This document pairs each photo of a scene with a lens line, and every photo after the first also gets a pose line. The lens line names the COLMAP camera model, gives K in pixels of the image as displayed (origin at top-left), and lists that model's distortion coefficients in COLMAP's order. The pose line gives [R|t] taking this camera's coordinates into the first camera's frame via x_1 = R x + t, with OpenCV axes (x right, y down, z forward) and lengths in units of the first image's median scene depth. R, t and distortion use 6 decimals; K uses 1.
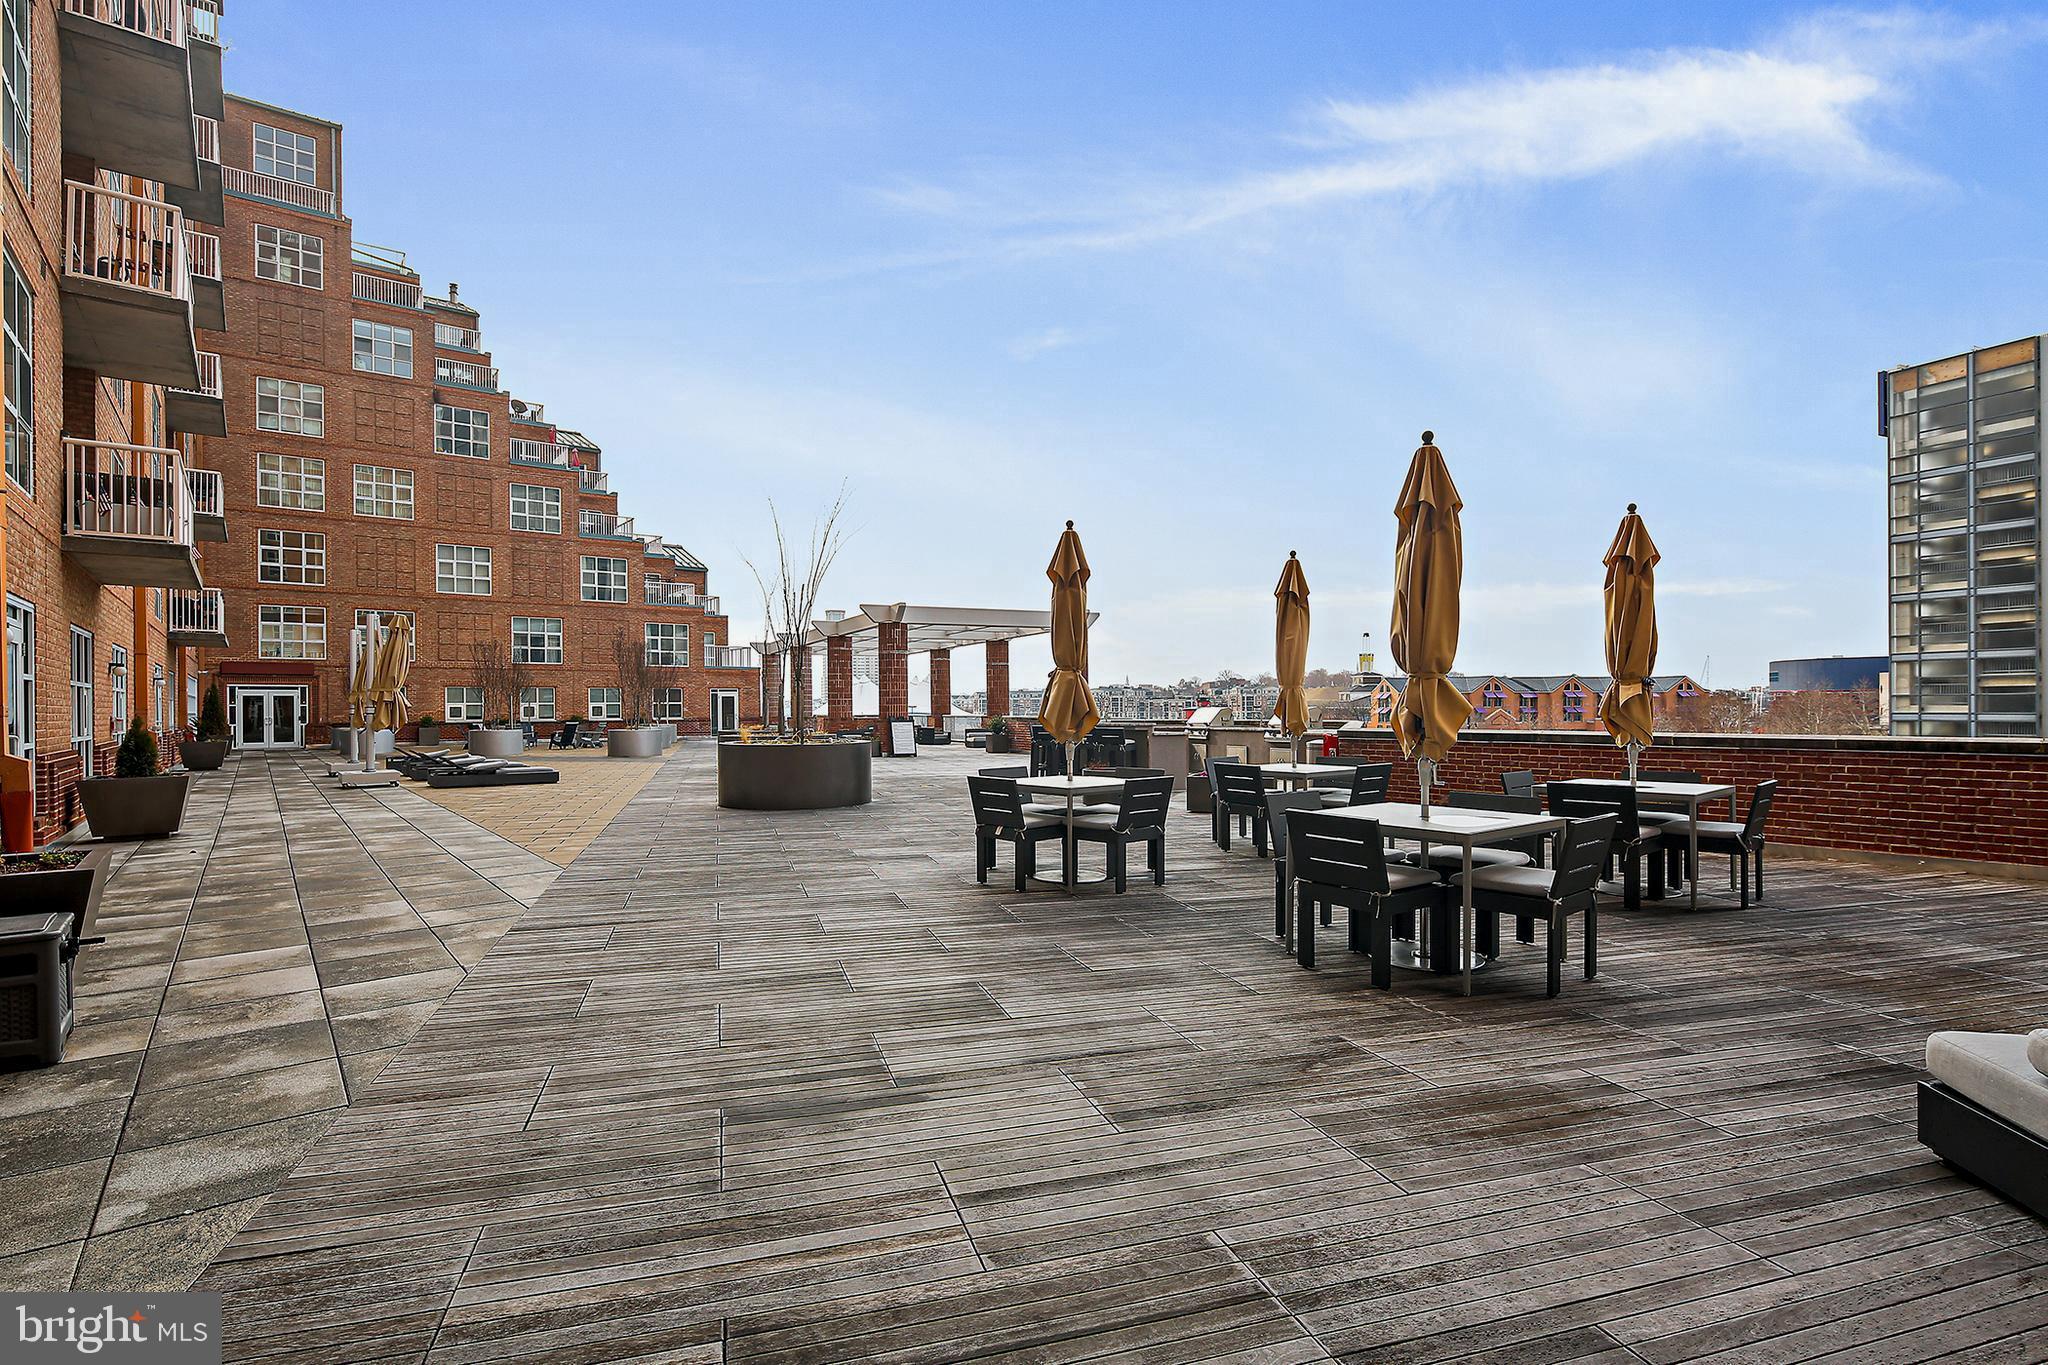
lens RADIAL K [[1006.1, 0, 1022.9], [0, 1006.1, 703.6], [0, 0, 1]] dist [0.009843, -0.003337]
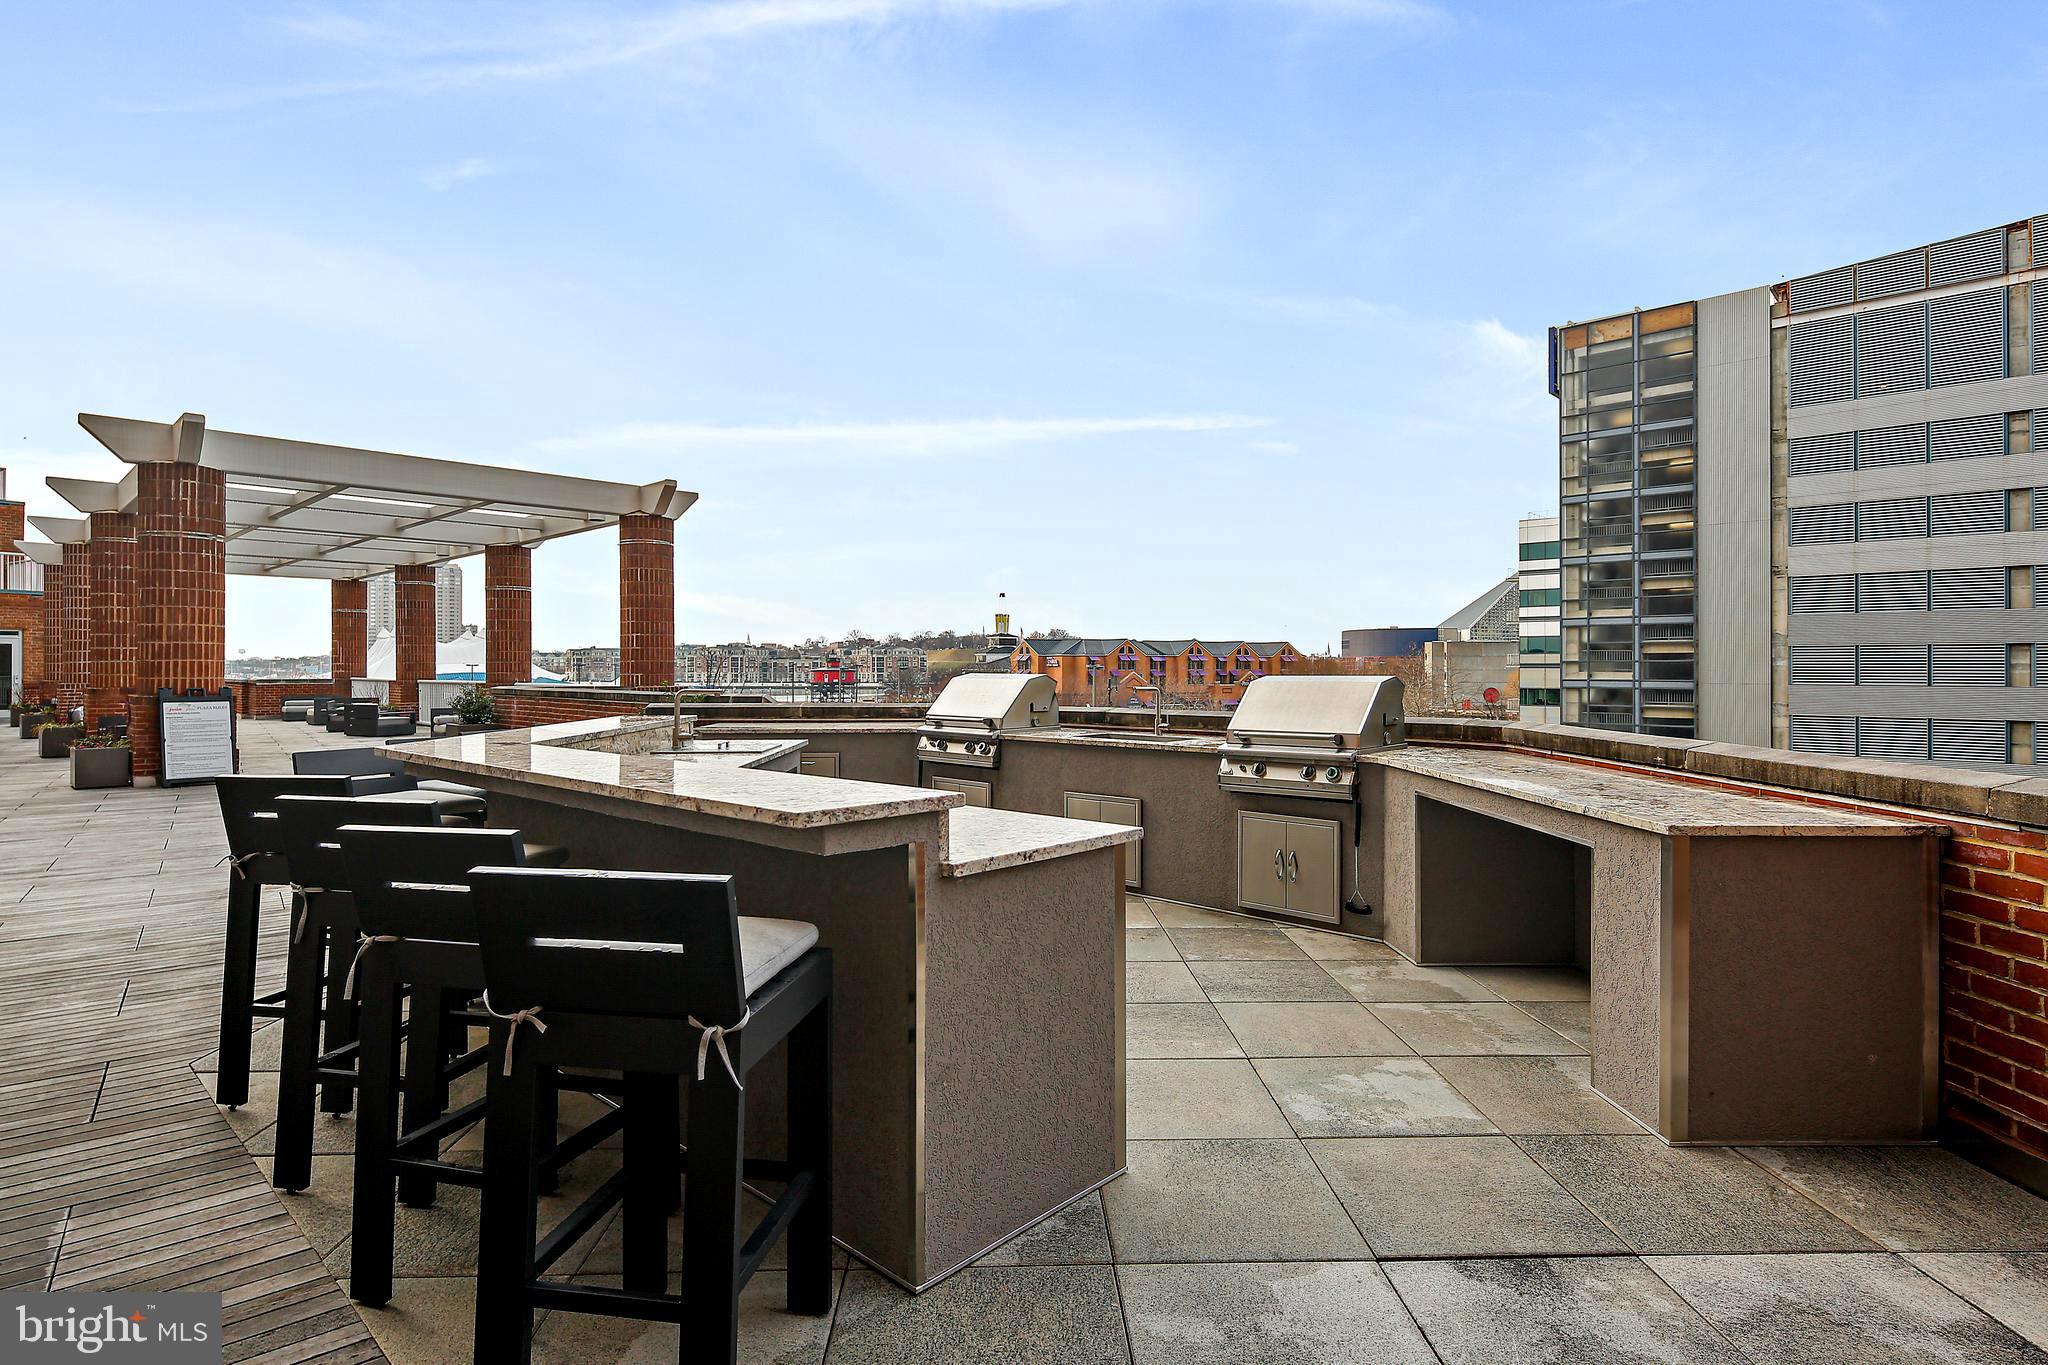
lens RADIAL K [[1006.1, 0, 1027.6], [0, 1006.1, 670.9], [0, 0, 1]] dist [0.009843, -0.003337]
pose [[0.930882, 0.005679, 0.365276, 0.030284], [-0.007986, 0.999957, 0.004804, 0.000480], [-0.365233, -0.007389, 0.930887, 0.293258]]
